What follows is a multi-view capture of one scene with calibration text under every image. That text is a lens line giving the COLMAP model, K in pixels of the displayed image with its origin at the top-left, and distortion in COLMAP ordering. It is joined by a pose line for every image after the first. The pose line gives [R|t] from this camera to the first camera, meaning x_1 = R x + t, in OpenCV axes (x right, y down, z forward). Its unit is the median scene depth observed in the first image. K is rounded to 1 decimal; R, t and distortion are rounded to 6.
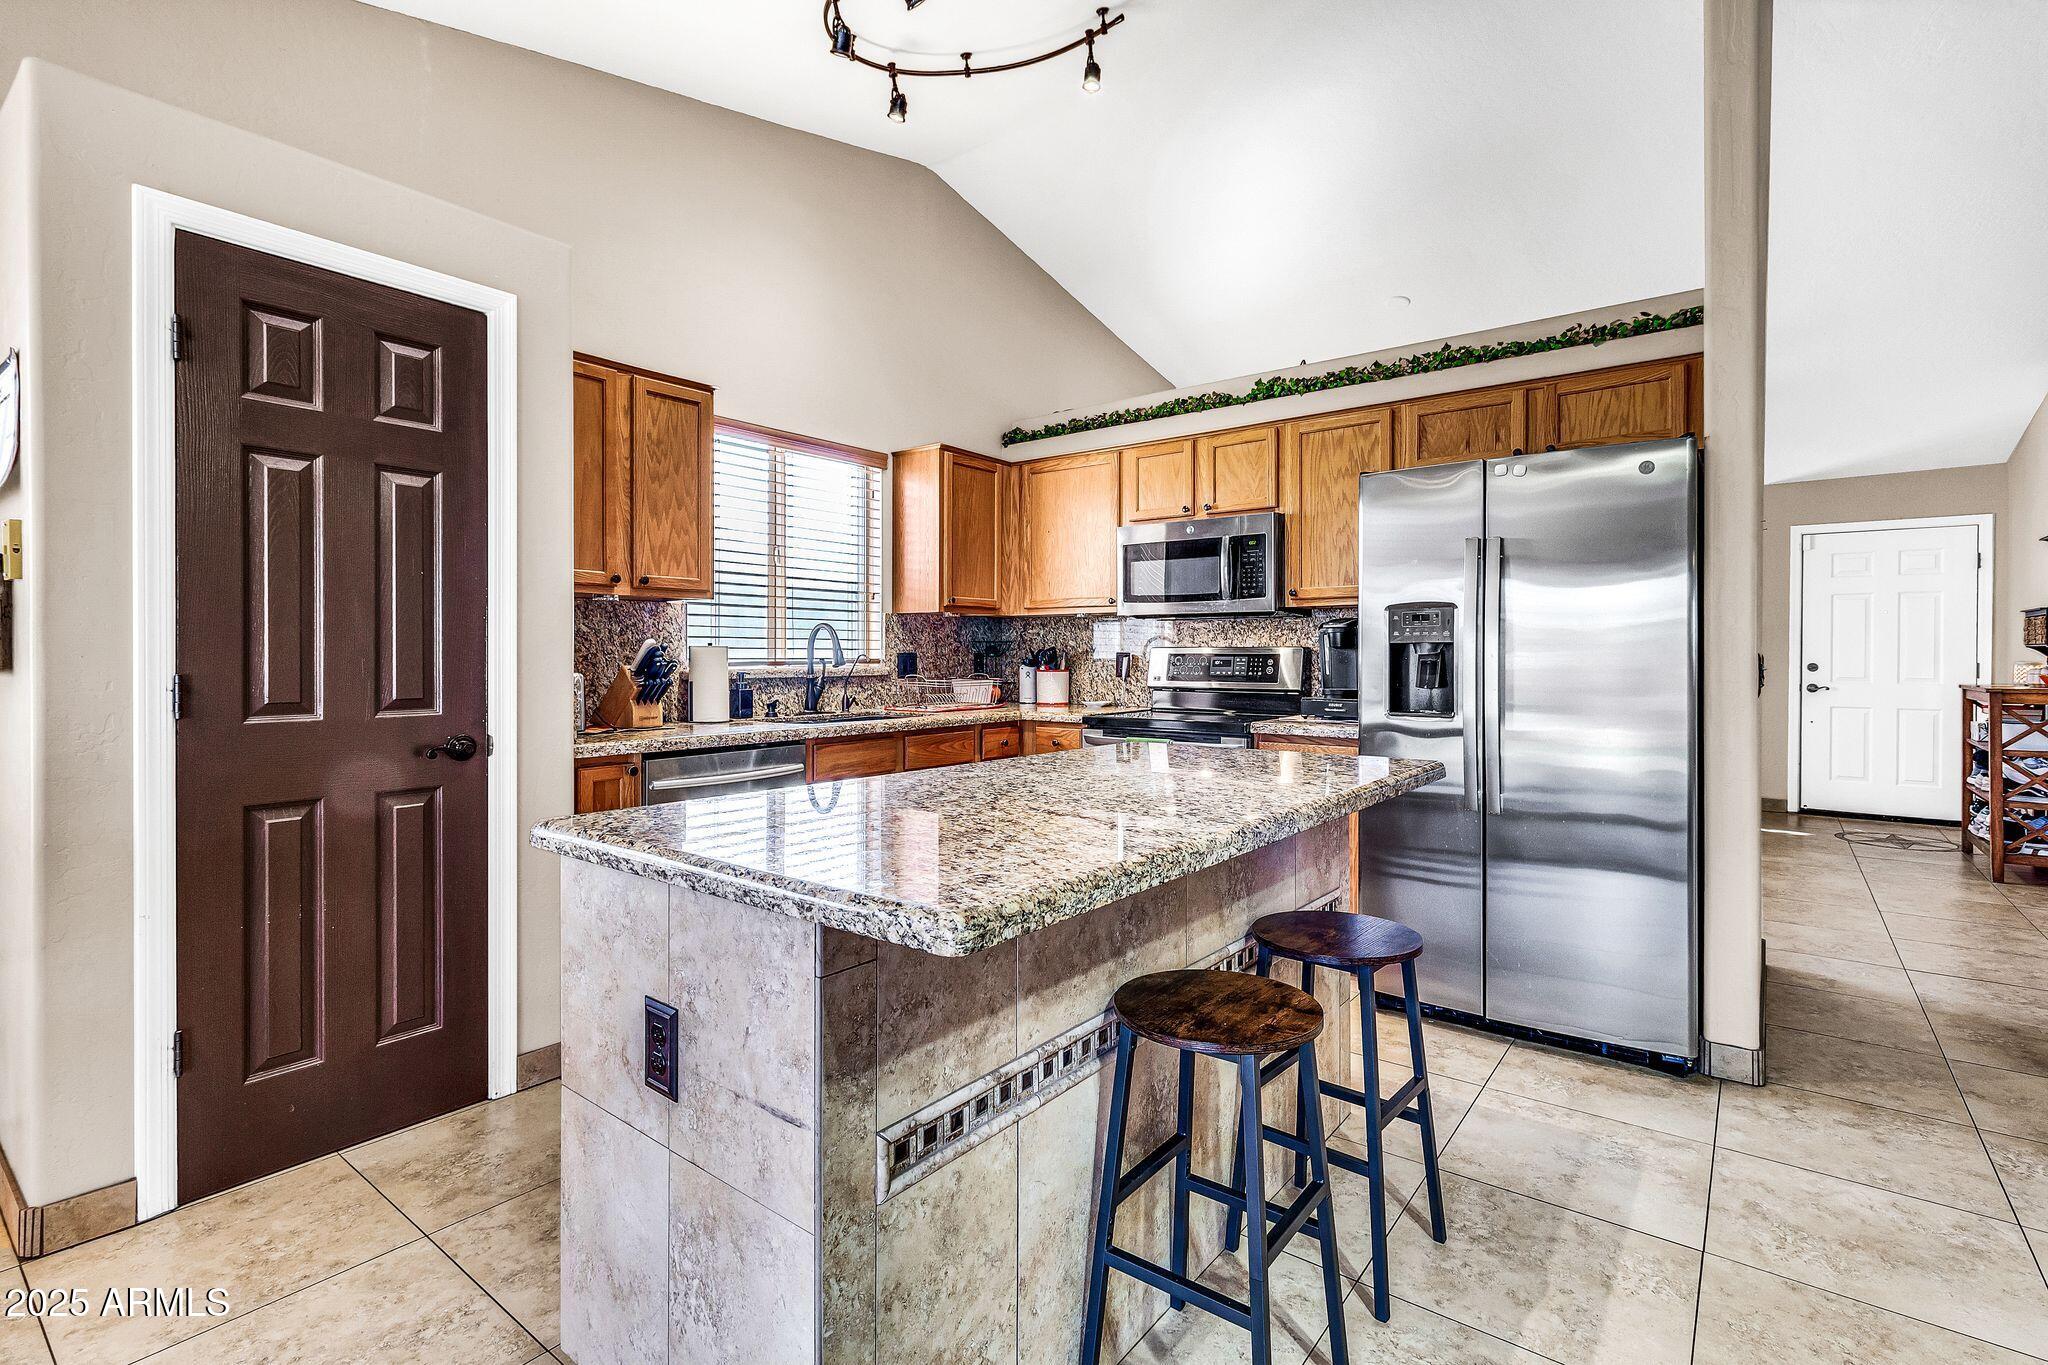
lens RADIAL K [[946.0, 0, 1039.1], [0, 946.0, 660.8], [0, 0, 1]] dist [0.005931, 0.000298]
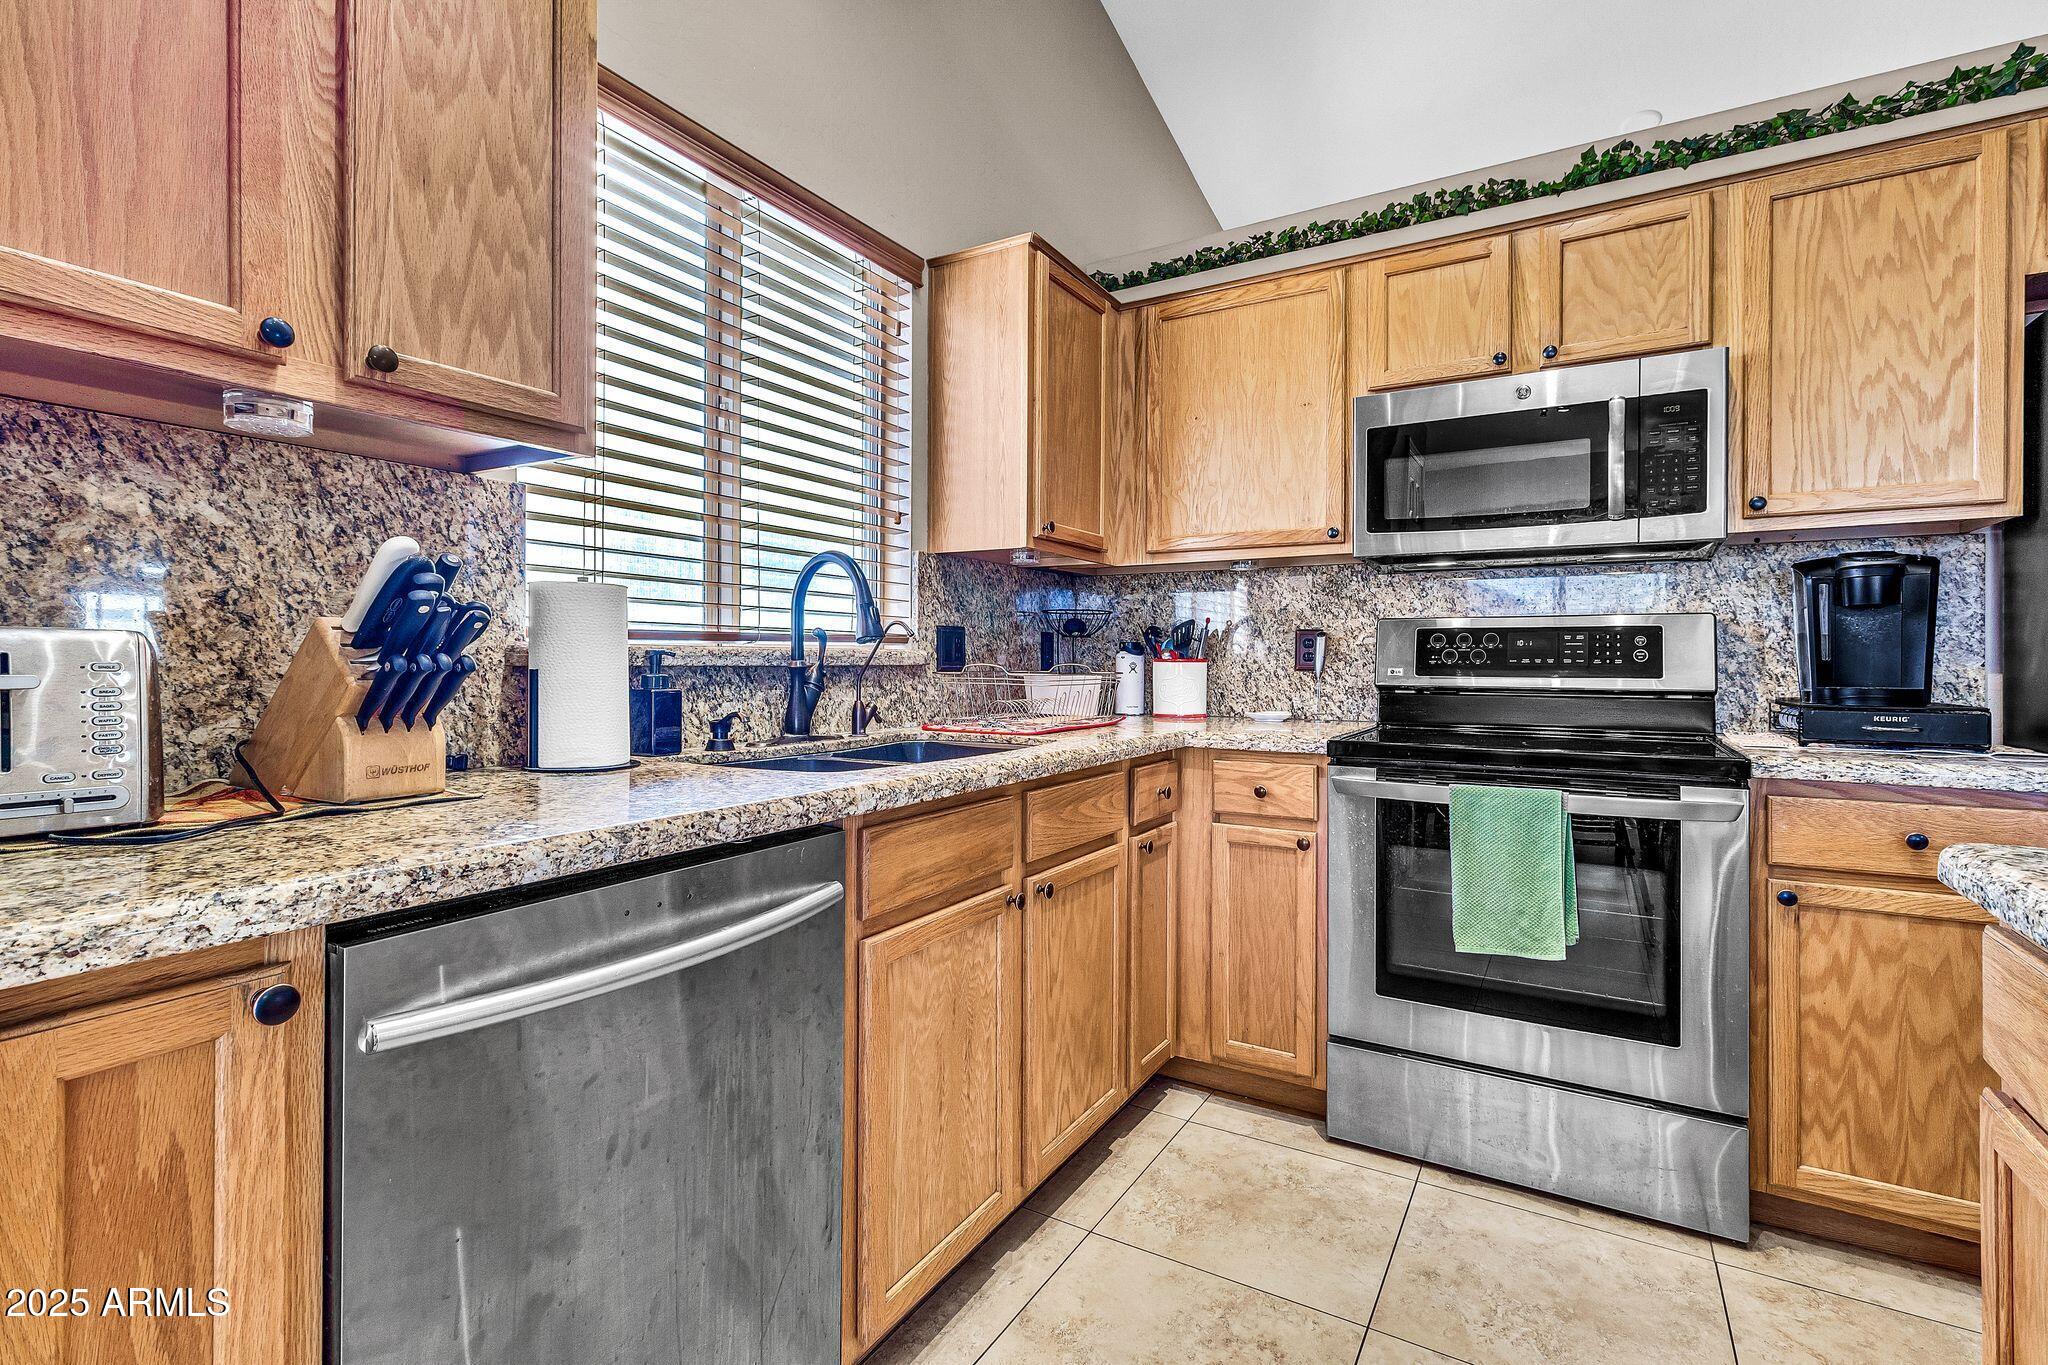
lens RADIAL K [[946.0, 0, 1037.8], [0, 946.0, 660.4], [0, 0, 1]] dist [0.005931, 0.000298]
pose [[0.992040, 0.002686, 0.125895, -0.186396], [-0.001629, 0.999963, -0.008491, 0.019312], [-0.125913, 0.008218, 0.992007, 0.519730]]
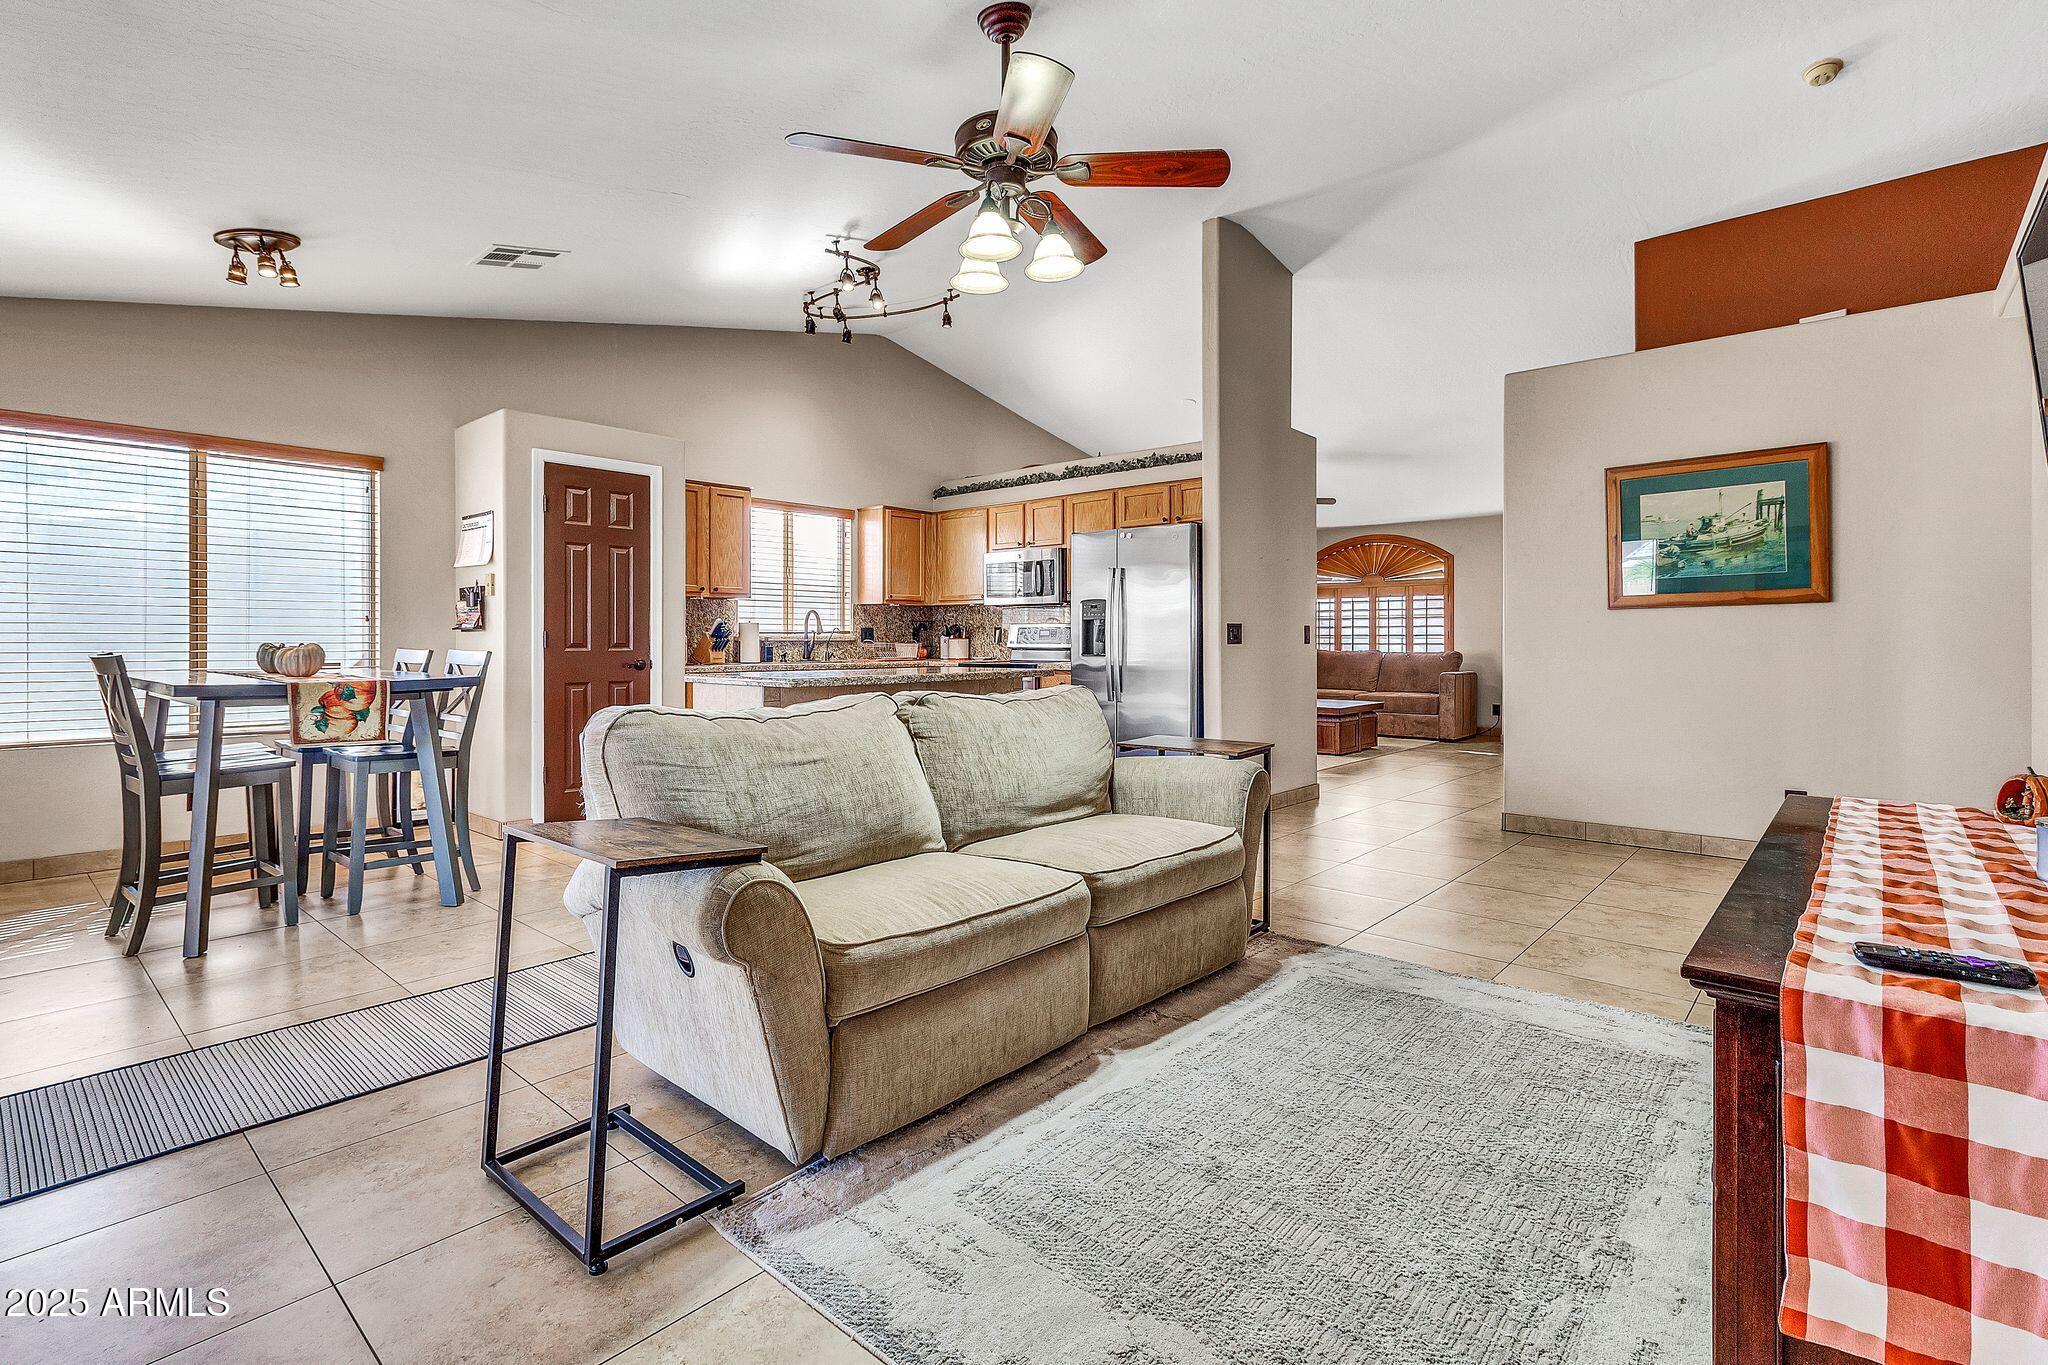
lens RADIAL K [[946.0, 0, 1034.5], [0, 946.0, 647.5], [0, 0, 1]] dist [0.005931, 0.000298]
pose [[0.998022, -0.000445, -0.062871, 0.309206], [0.000505, 0.999999, 0.000927, 0.029776], [0.062870, -0.000957, 0.998021, -0.775569]]
